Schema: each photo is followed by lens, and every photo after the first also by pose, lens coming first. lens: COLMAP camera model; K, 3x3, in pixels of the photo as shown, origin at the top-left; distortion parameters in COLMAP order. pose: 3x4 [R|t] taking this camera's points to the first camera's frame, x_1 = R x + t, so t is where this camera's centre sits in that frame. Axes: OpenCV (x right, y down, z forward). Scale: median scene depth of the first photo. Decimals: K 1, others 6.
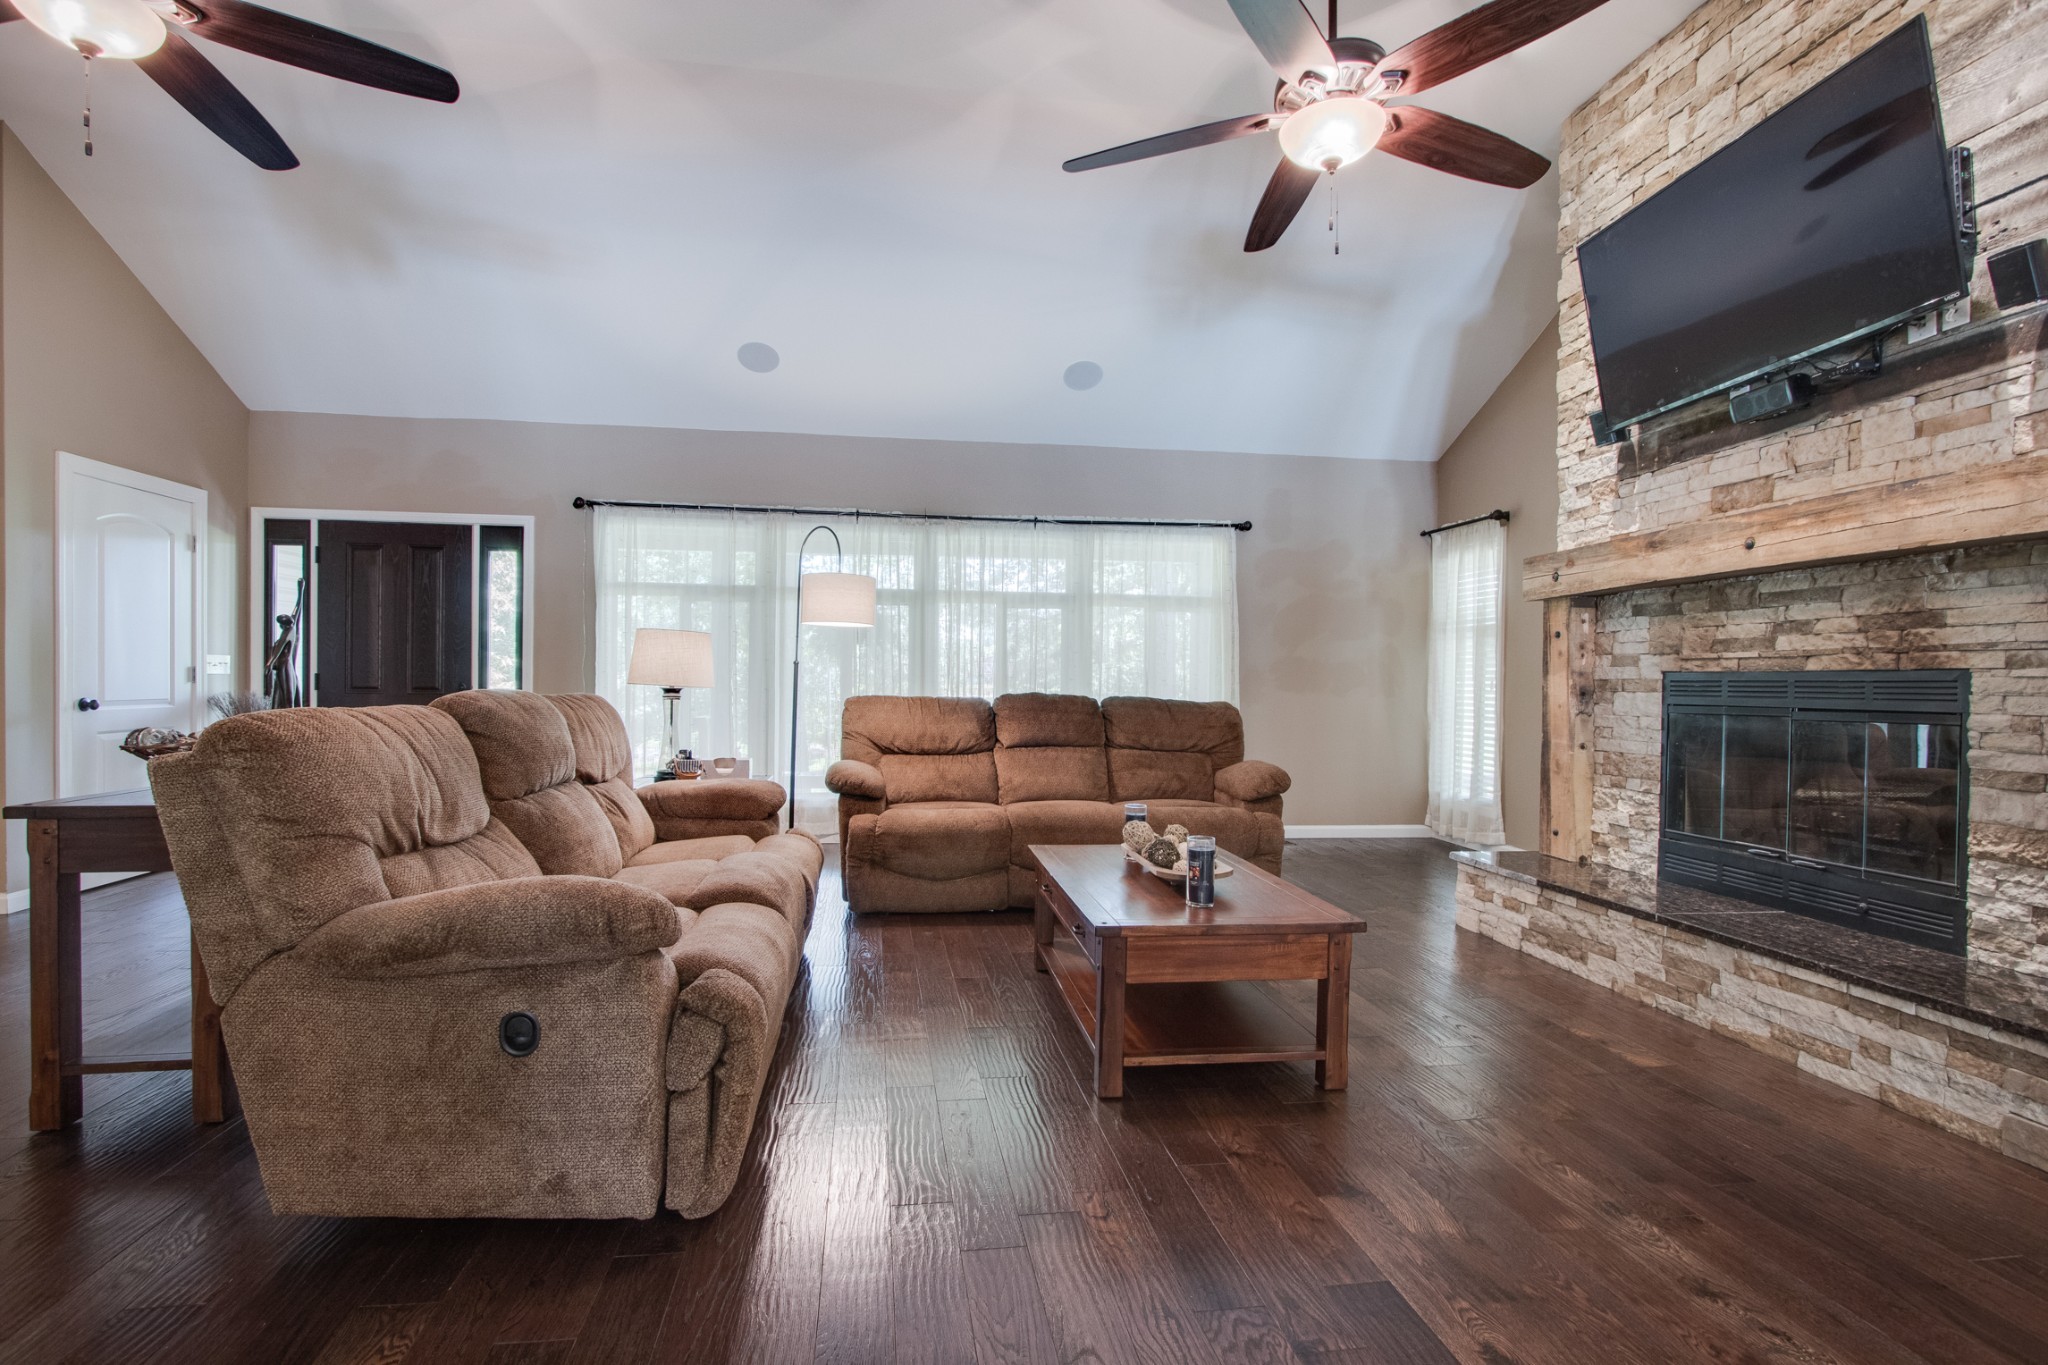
lens RADIAL K [[950.8, 0, 1019.4], [0, 950.8, 687.4], [0, 0, 1]] dist [-0.010054, 0.002574]
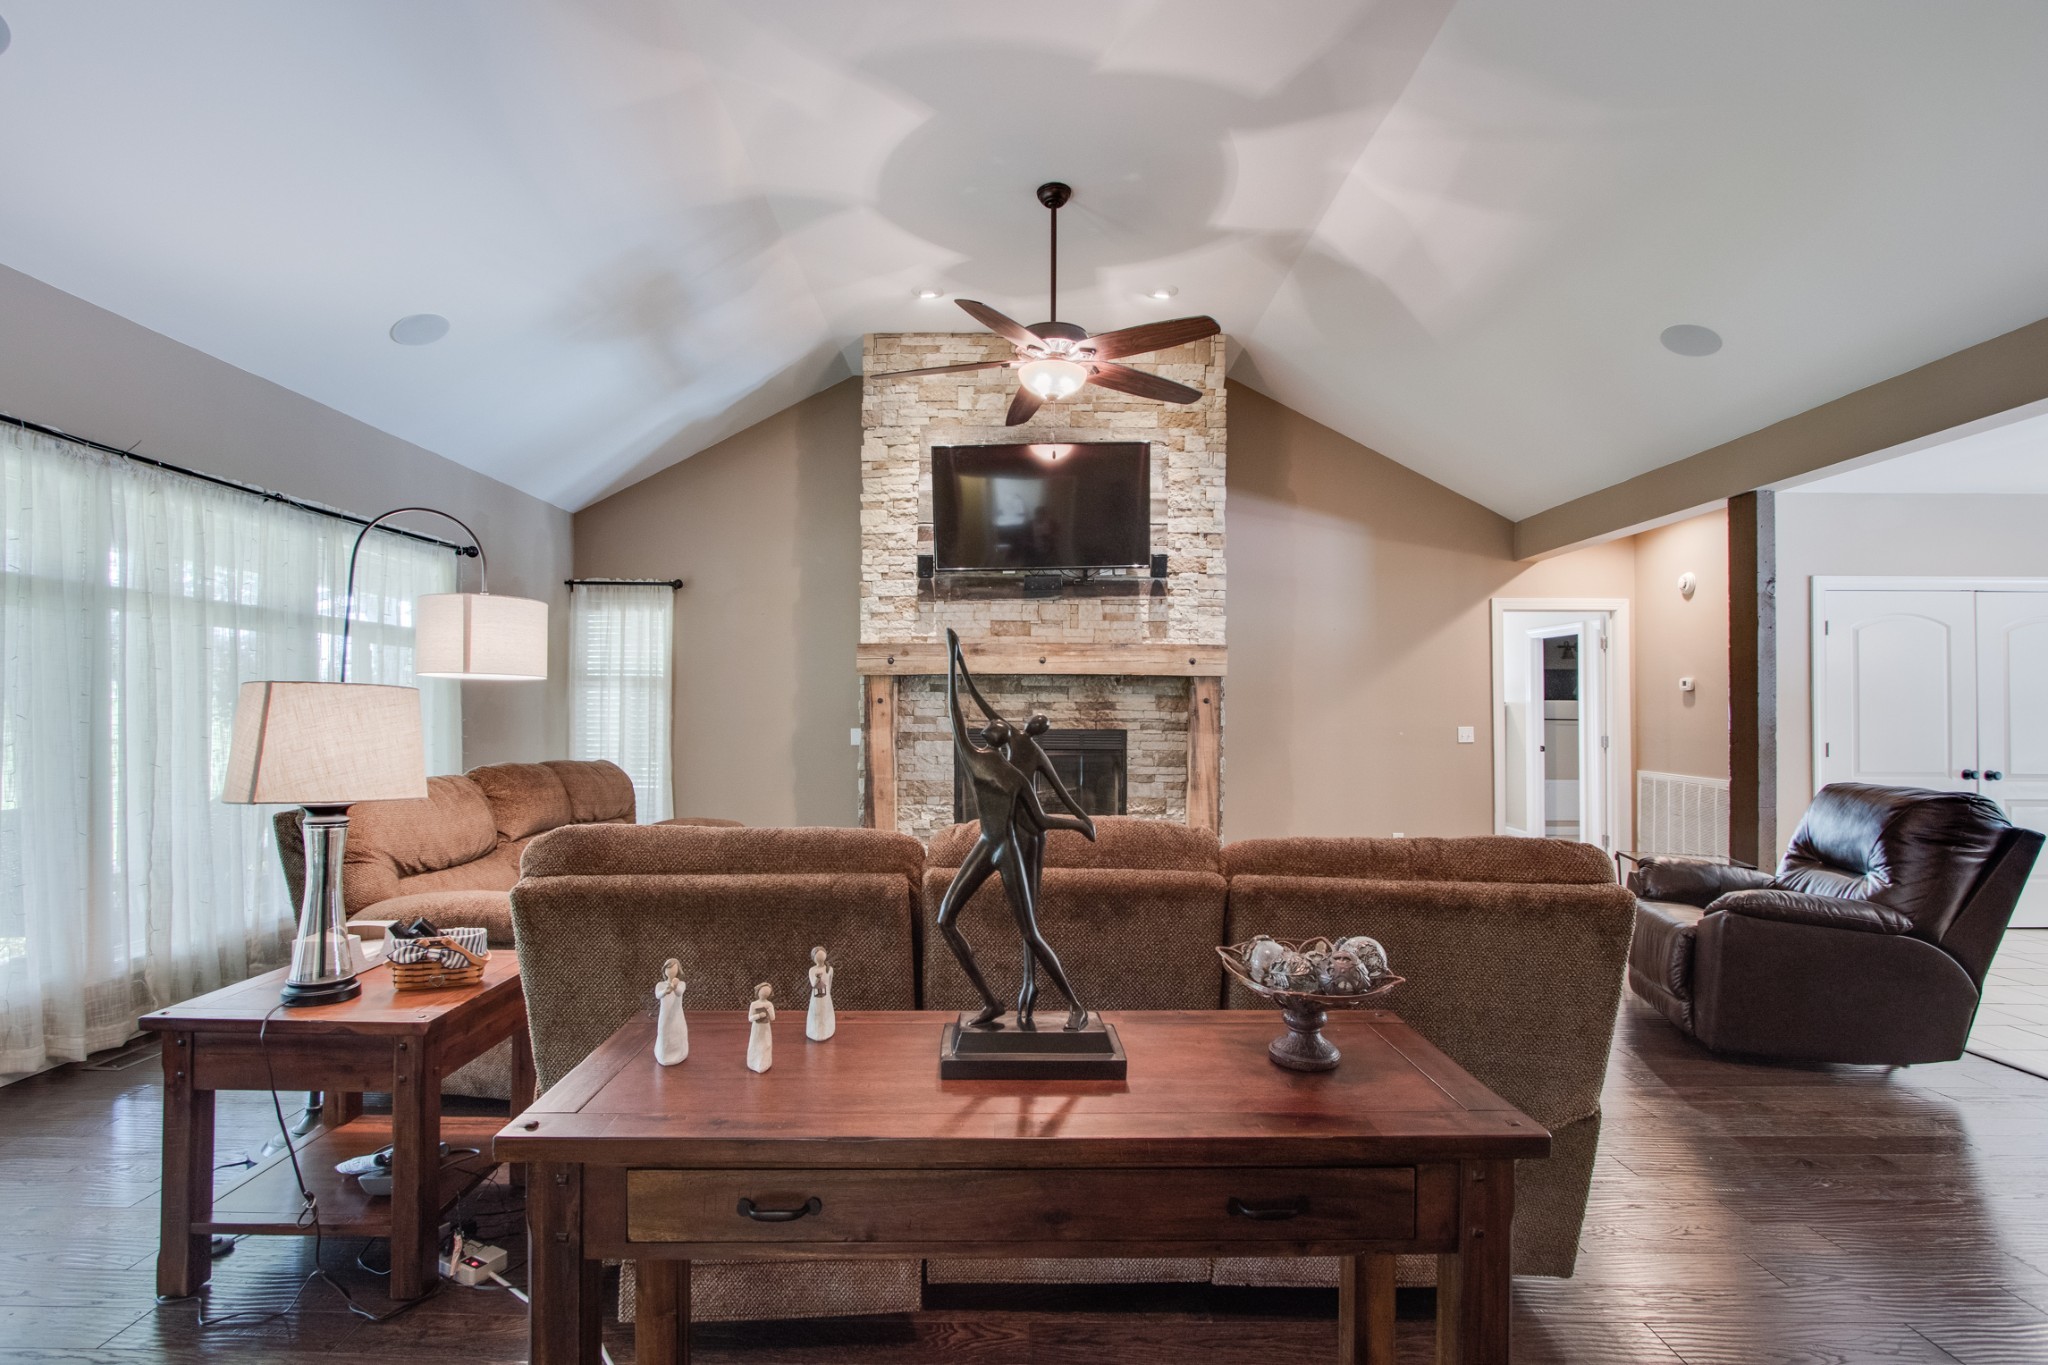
lens RADIAL K [[950.8, 0, 1014.4], [0, 950.8, 689.6], [0, 0, 1]] dist [-0.010054, 0.002574]
pose [[0.154927, 0.014710, 0.987816, -0.942534], [-0.001589, 0.999892, -0.014640, -0.060912], [-0.987925, 0.000698, 0.154934, 0.685982]]
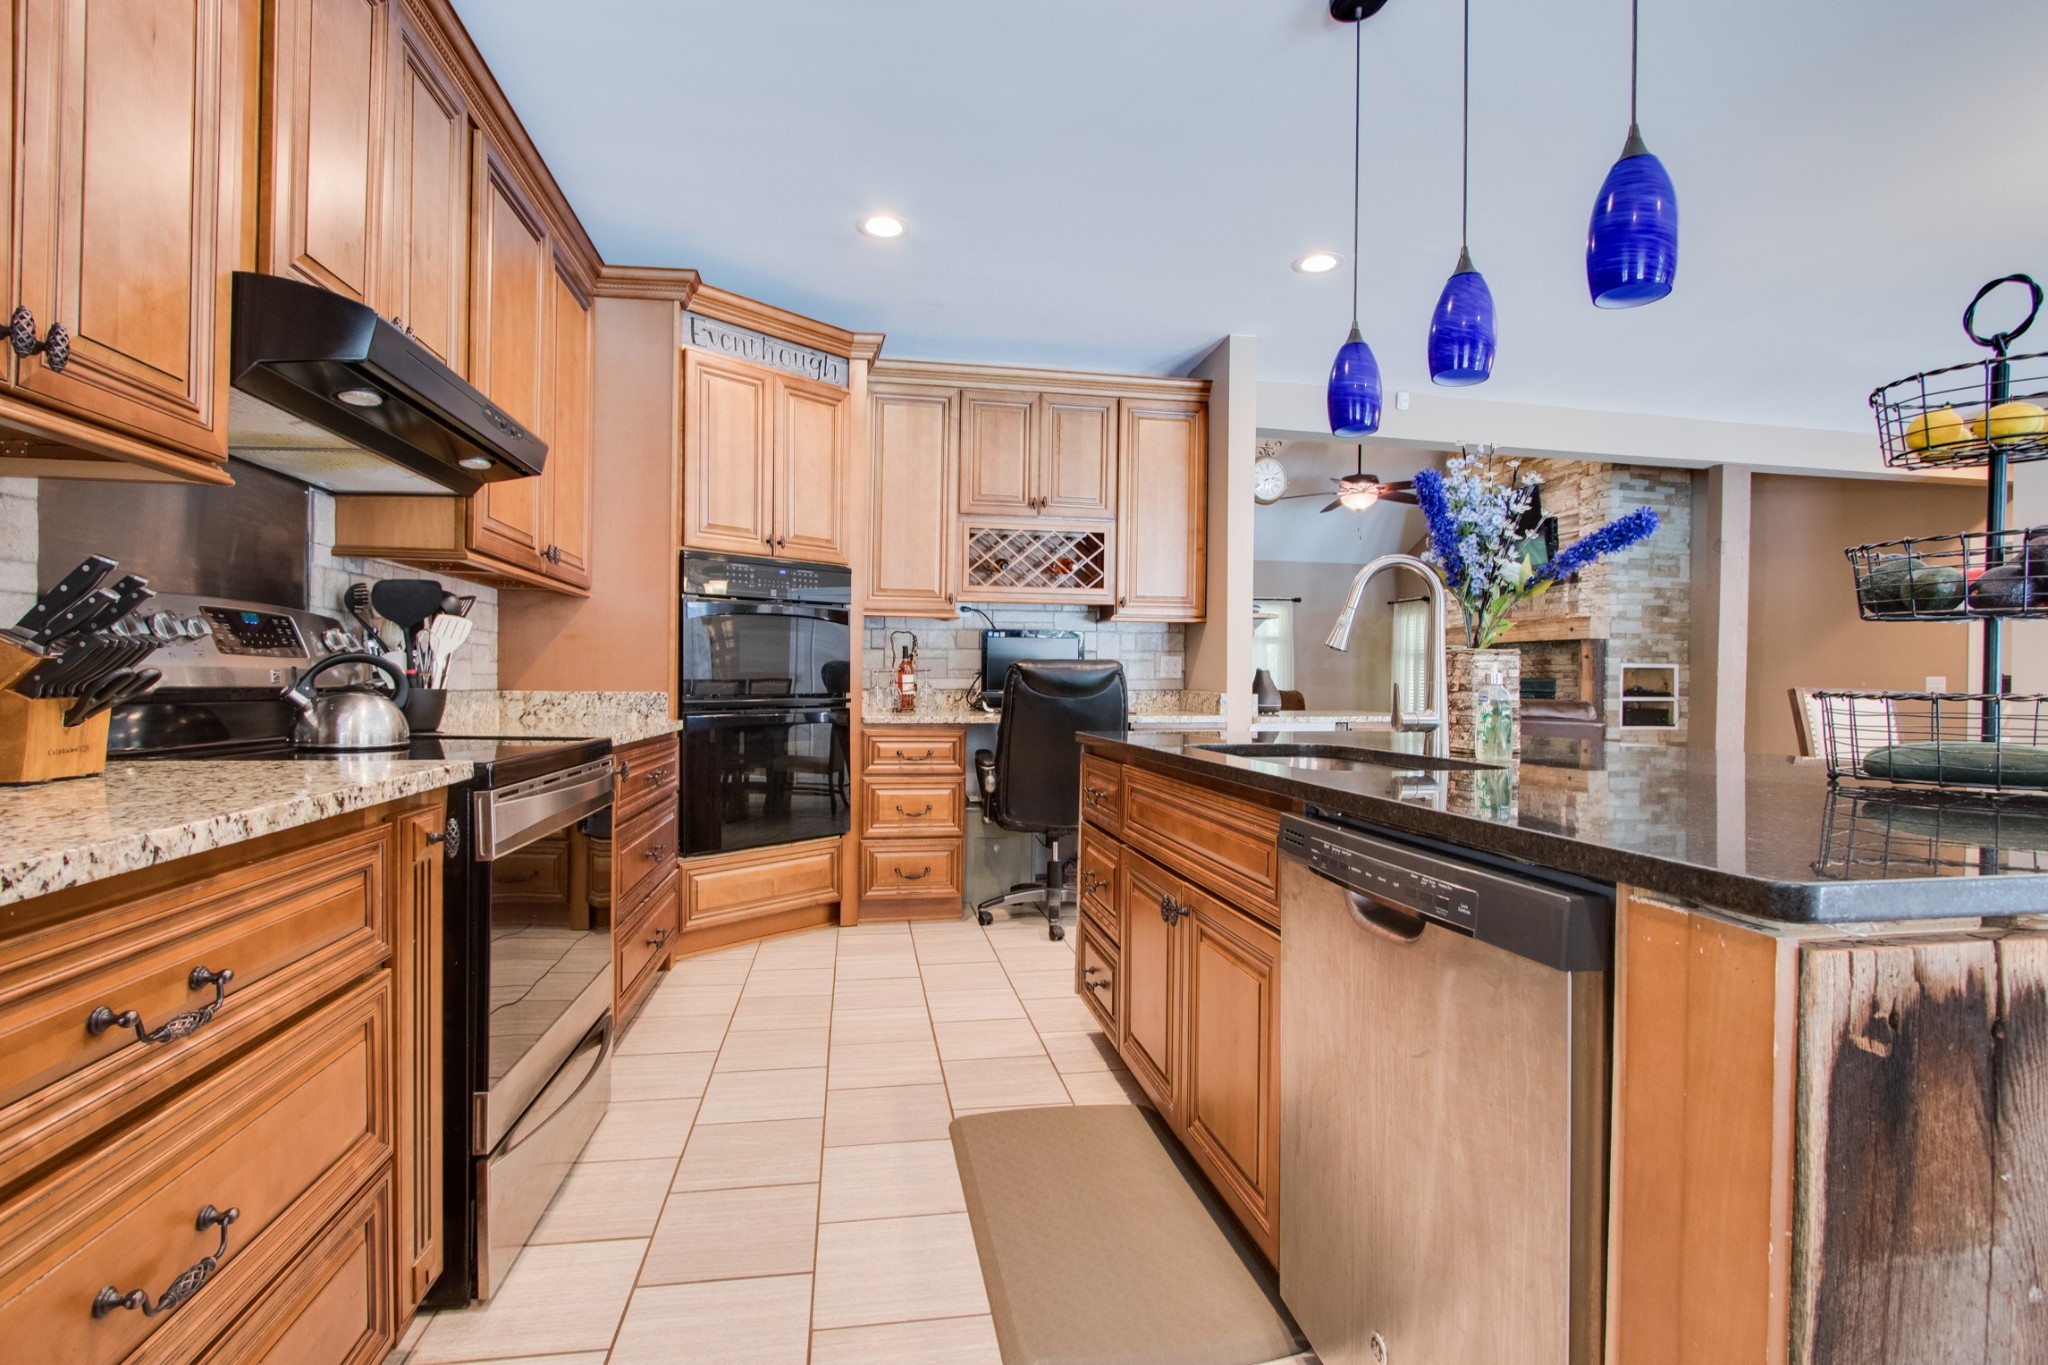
lens RADIAL K [[950.8, 0, 1022.9], [0, 950.8, 687.7], [0, 0, 1]] dist [-0.010054, 0.002574]
pose [[0.999373, 0.002465, 0.035333, -0.695896], [-0.002606, 0.999989, 0.003951, 0.003204], [-0.035323, -0.004041, 0.999368, -1.630213]]
